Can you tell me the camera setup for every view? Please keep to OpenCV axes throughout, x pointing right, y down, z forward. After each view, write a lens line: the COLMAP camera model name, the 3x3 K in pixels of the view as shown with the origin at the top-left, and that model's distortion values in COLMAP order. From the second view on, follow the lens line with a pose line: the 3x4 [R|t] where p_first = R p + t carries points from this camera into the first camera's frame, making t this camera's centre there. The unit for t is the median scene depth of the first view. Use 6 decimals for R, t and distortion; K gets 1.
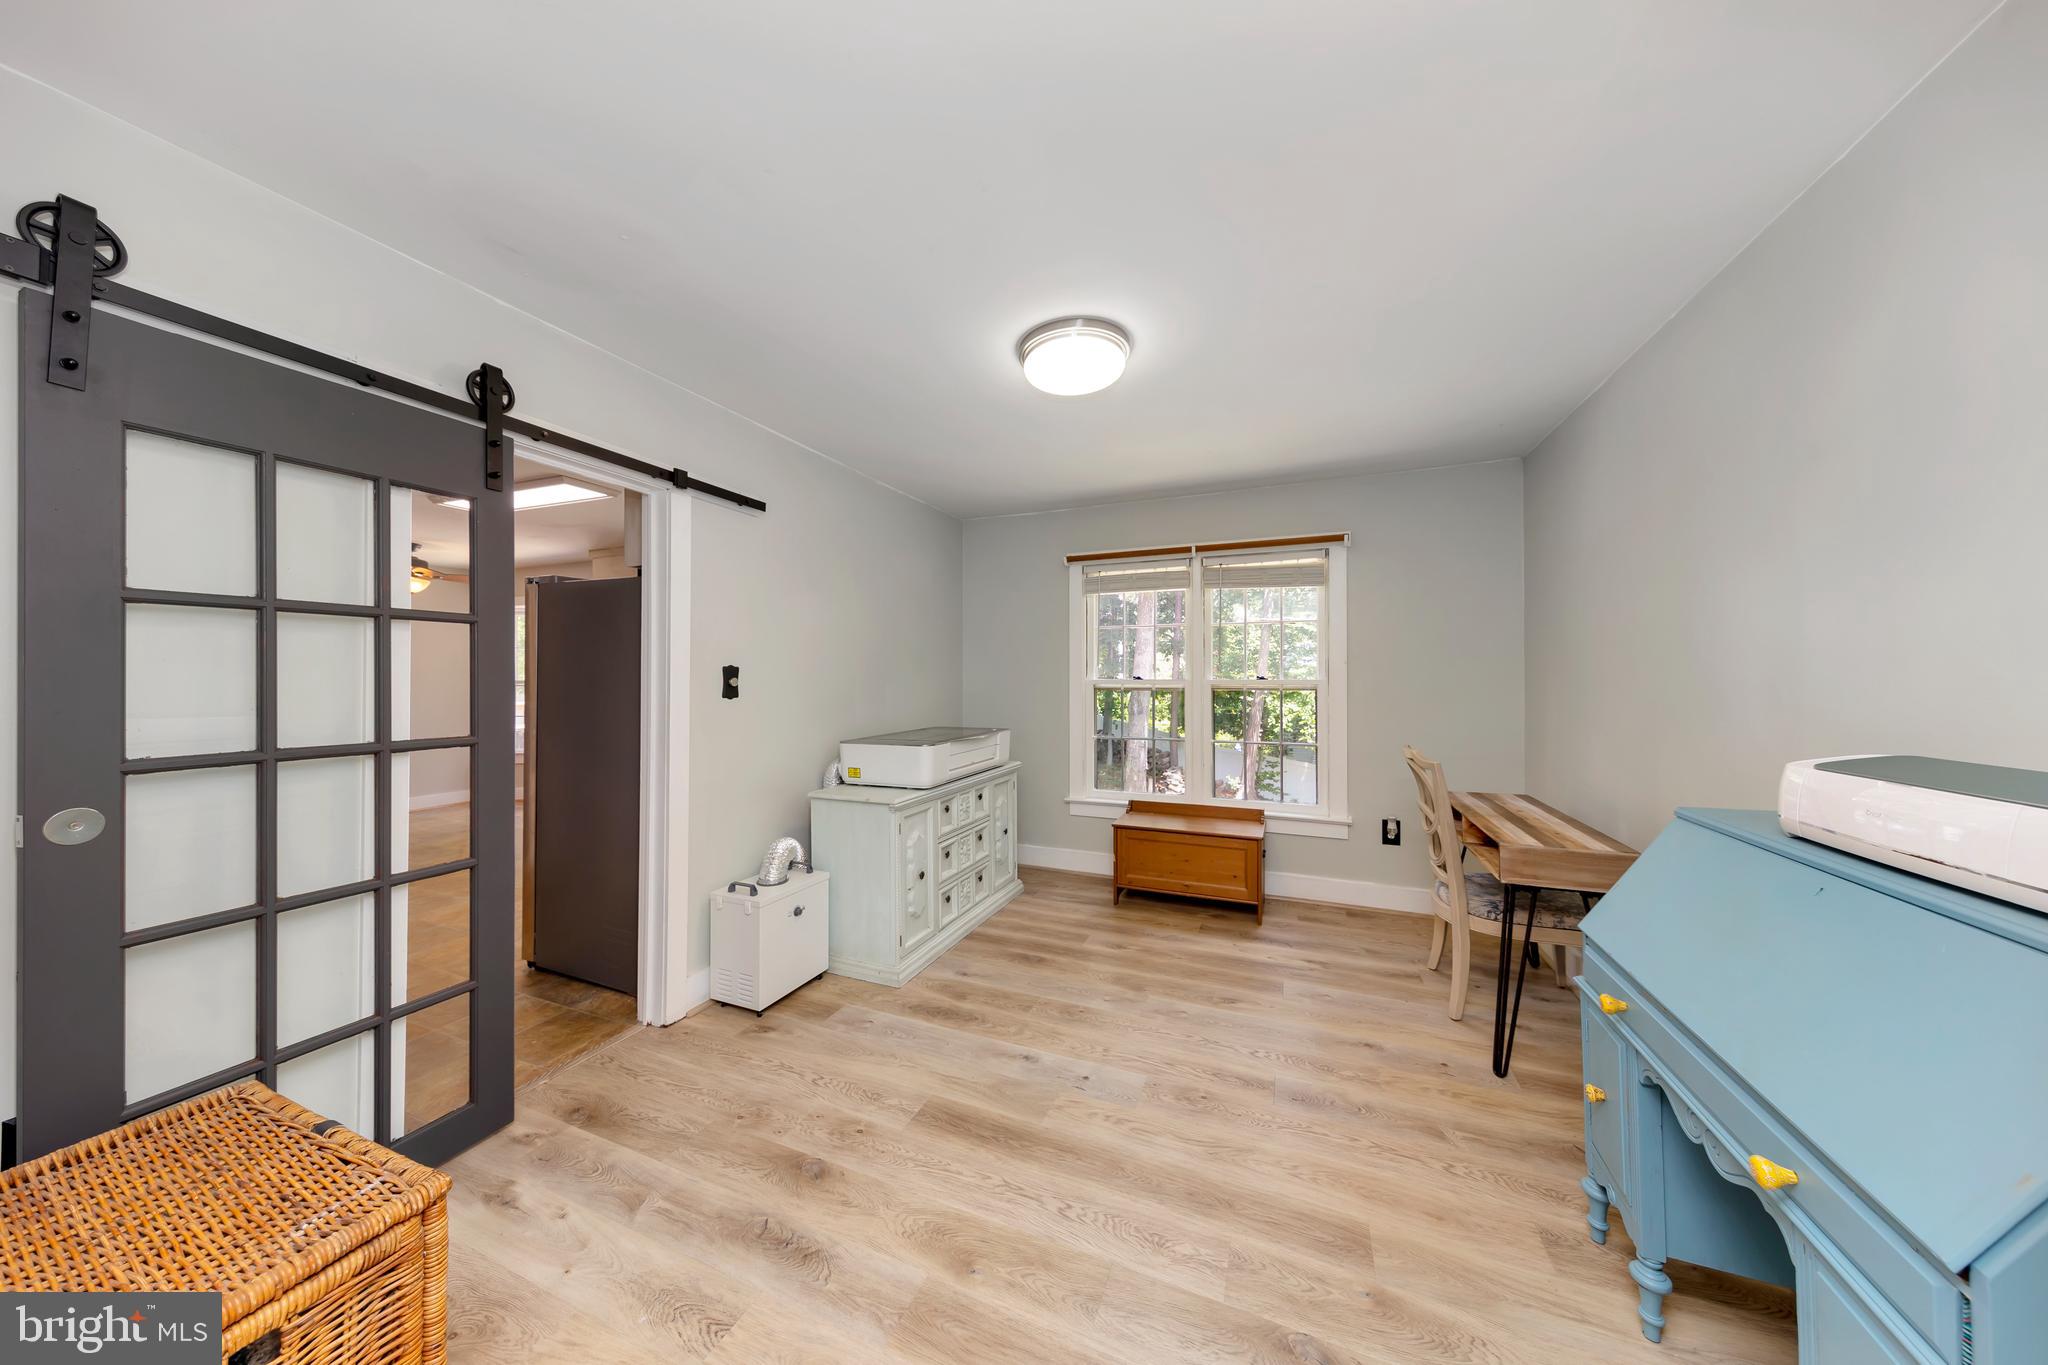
lens RADIAL K [[660.7, 0, 995.0], [0, 660.7, 674.5], [0, 0, 1]] dist [0.005655, -0.000266]
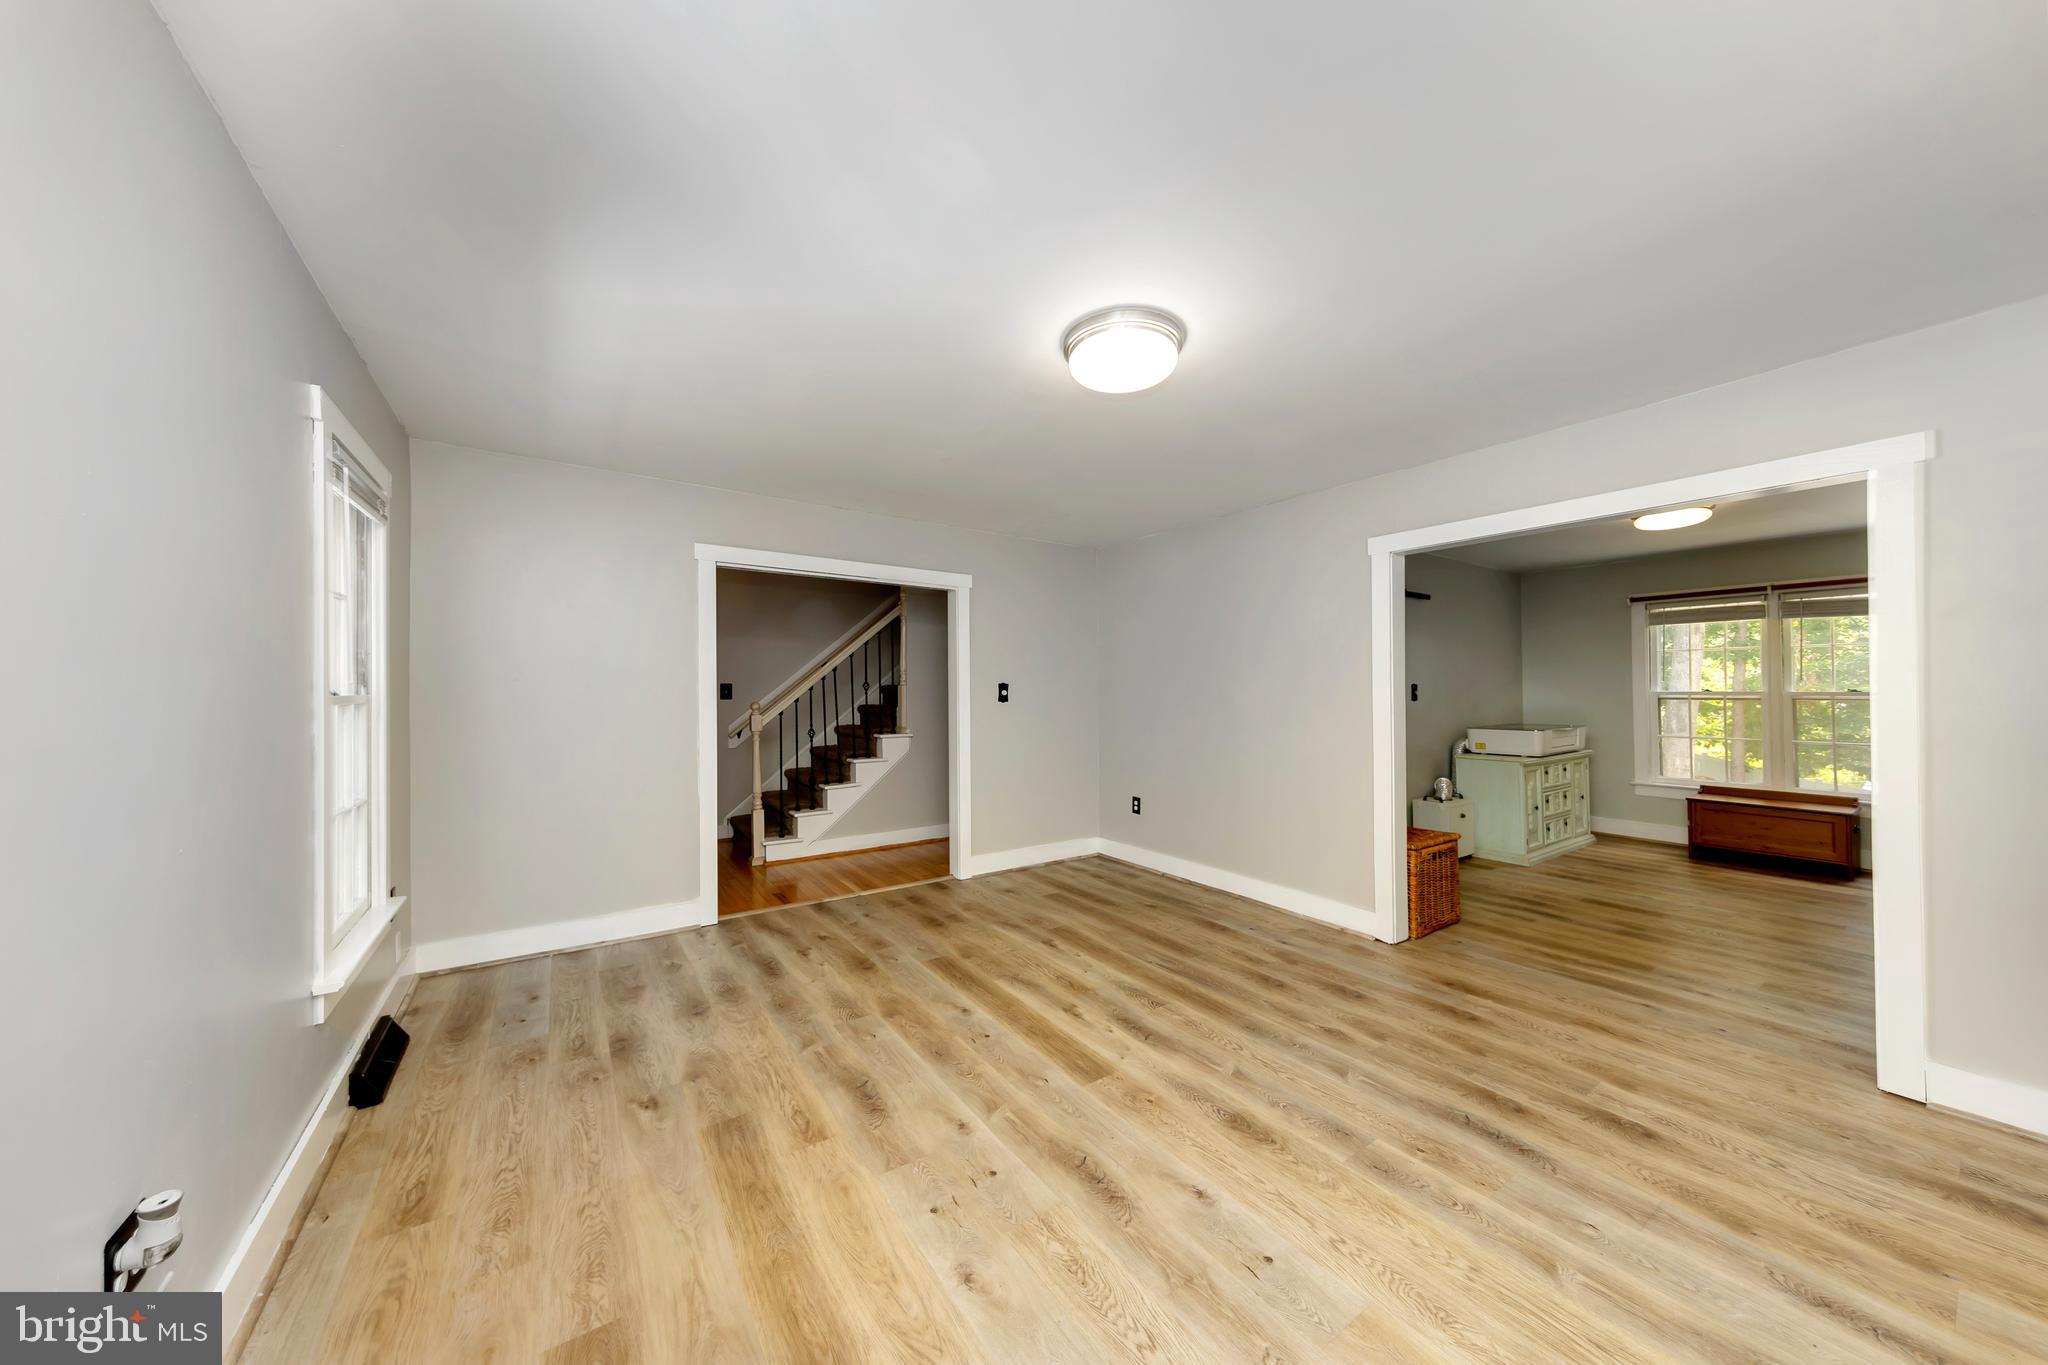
lens RADIAL K [[660.7, 0, 1017.7], [0, 660.7, 670.4], [0, 0, 1]] dist [0.005655, -0.000266]
pose [[0.847246, -0.012935, -0.531043, -0.404991], [0.002461, 0.999788, -0.020426, -0.017439], [0.531195, 0.015998, 0.847098, -1.392395]]
